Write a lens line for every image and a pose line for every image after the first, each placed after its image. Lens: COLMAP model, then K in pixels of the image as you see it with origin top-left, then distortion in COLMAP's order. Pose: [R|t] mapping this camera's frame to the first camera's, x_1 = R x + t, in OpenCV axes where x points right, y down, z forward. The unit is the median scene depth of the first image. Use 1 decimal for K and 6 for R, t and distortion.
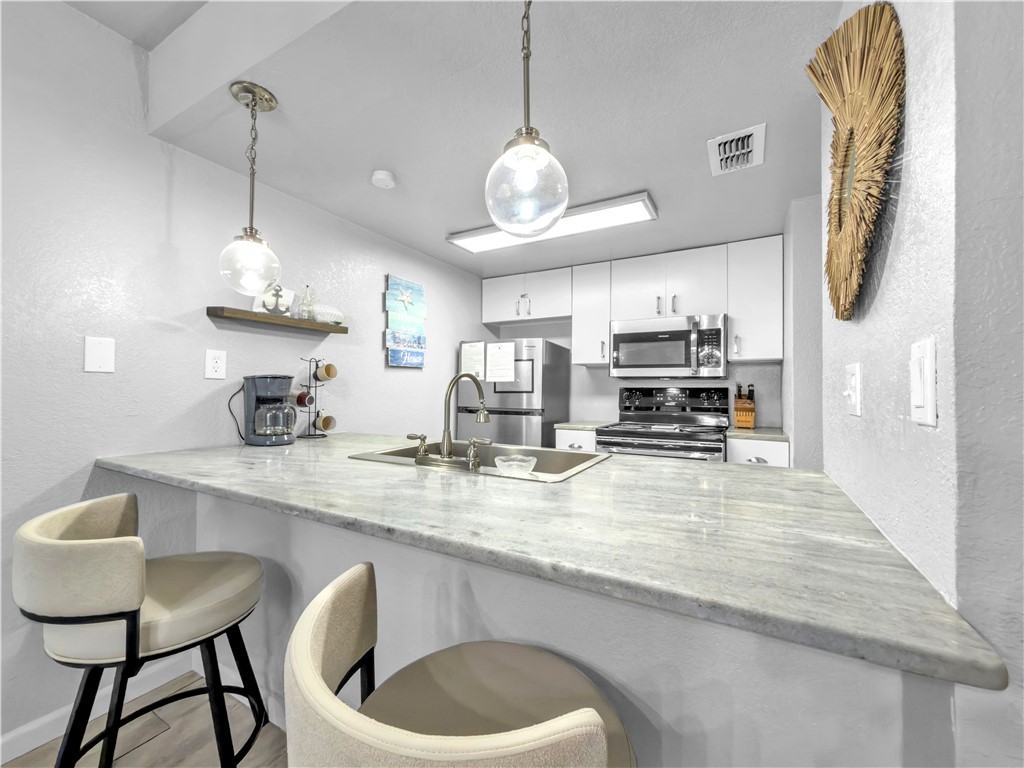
lens RADIAL K [[421.8, 0, 518.3], [0, 421.8, 380.0], [0, 0, 1]] dist [-0.001633, 0.001333]
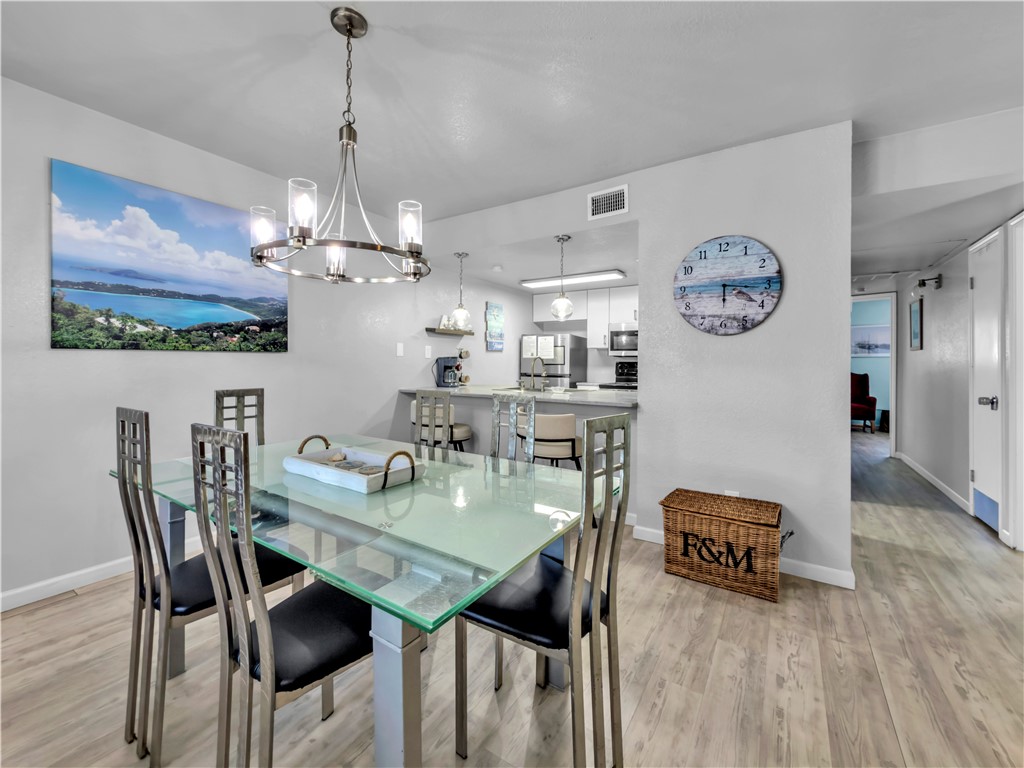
lens RADIAL K [[421.8, 0, 527.5], [0, 421.8, 380.8], [0, 0, 1]] dist [-0.001633, 0.001333]
pose [[0.998443, 0.000281, -0.055790, -0.022626], [0.003192, 0.998062, 0.062145, -0.013739], [0.055699, -0.062226, 0.996507, -0.837863]]
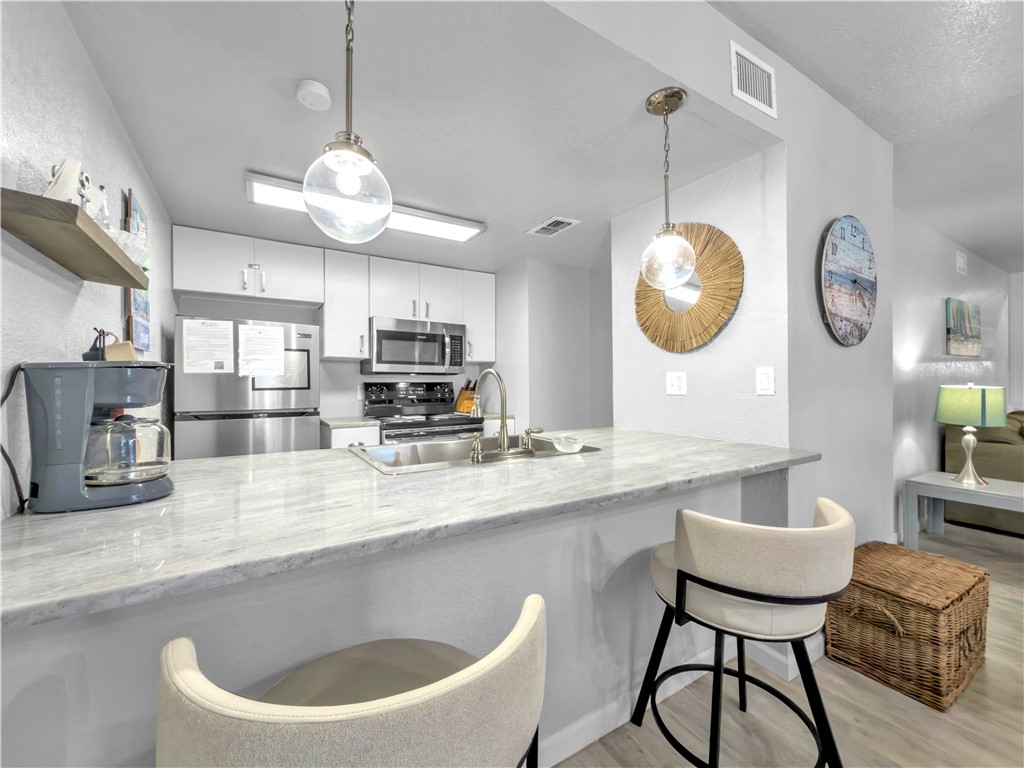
lens RADIAL K [[421.8, 0, 507.4], [0, 421.8, 383.0], [0, 0, 1]] dist [-0.001633, 0.001333]
pose [[0.489111, -0.006836, 0.872195, -0.528868], [-0.009571, 0.999867, 0.013205, 0.002757], [-0.872169, -0.014807, 0.488980, 0.241300]]
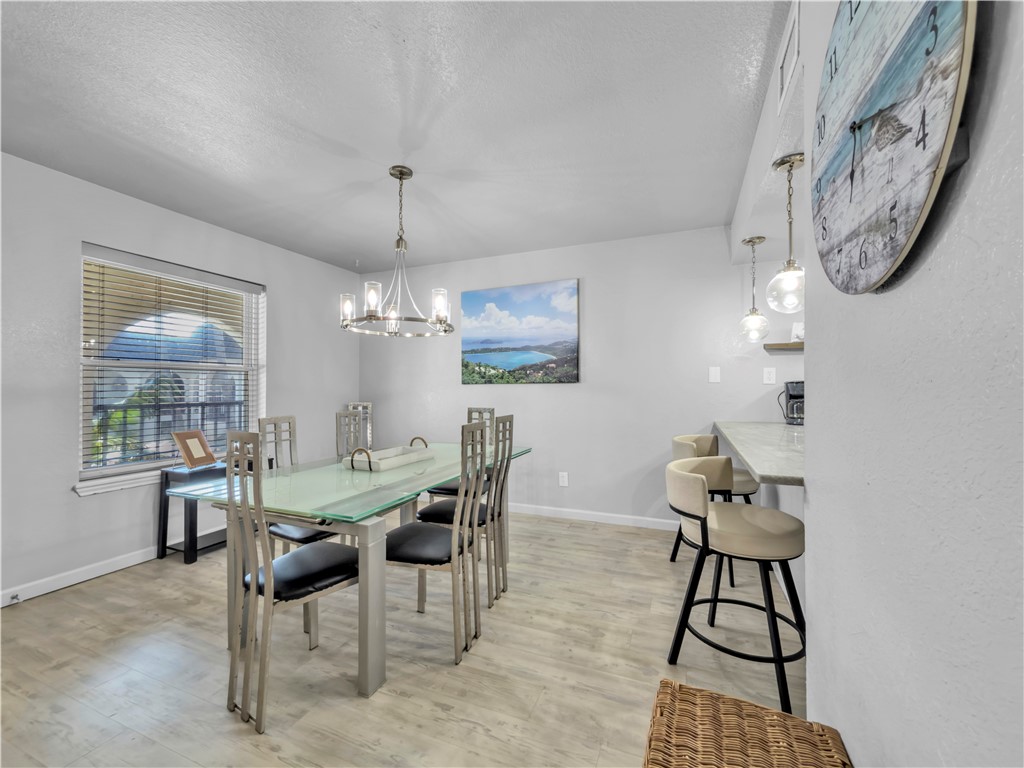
lens RADIAL K [[421.8, 0, 506.5], [0, 421.8, 398.4], [0, 0, 1]] dist [-0.001633, 0.001333]
pose [[0.101202, 0.011661, -0.994798, 0.595062], [0.023826, 0.999616, 0.014141, 0.004297], [0.994581, -0.025133, 0.100885, -0.166131]]
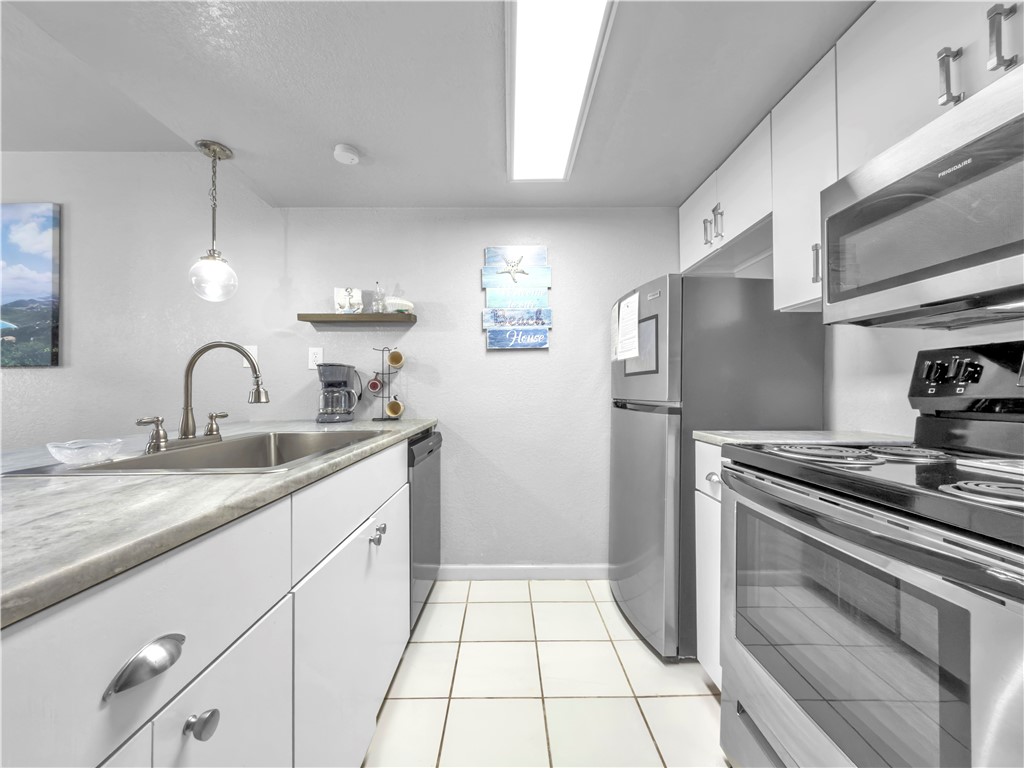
lens RADIAL K [[422.0, 0, 495.9], [0, 422.0, 380.9], [0, 0, 1]] dist [-0.001996, -0.000339]
pose [[0.479517, -0.030792, -0.876992, 0.448203], [0.028662, 0.999401, -0.019418, 0.047549], [0.877064, -0.015825, 0.480113, 0.546903]]
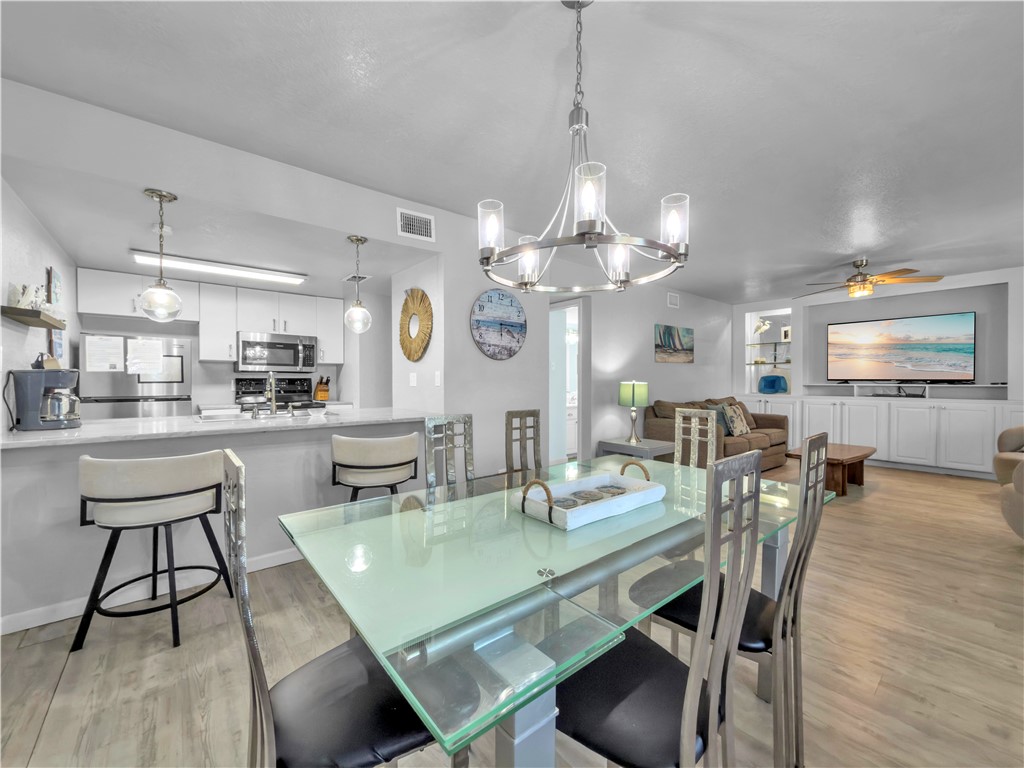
lens RADIAL K [[421.8, 0, 517.7], [0, 421.8, 382.6], [0, 0, 1]] dist [-0.001633, 0.001333]
pose [[0.361934, -0.012236, 0.932124, -0.804076], [-0.017204, 0.999656, 0.019802, -0.011969], [-0.932045, -0.023203, 0.361599, -0.405353]]
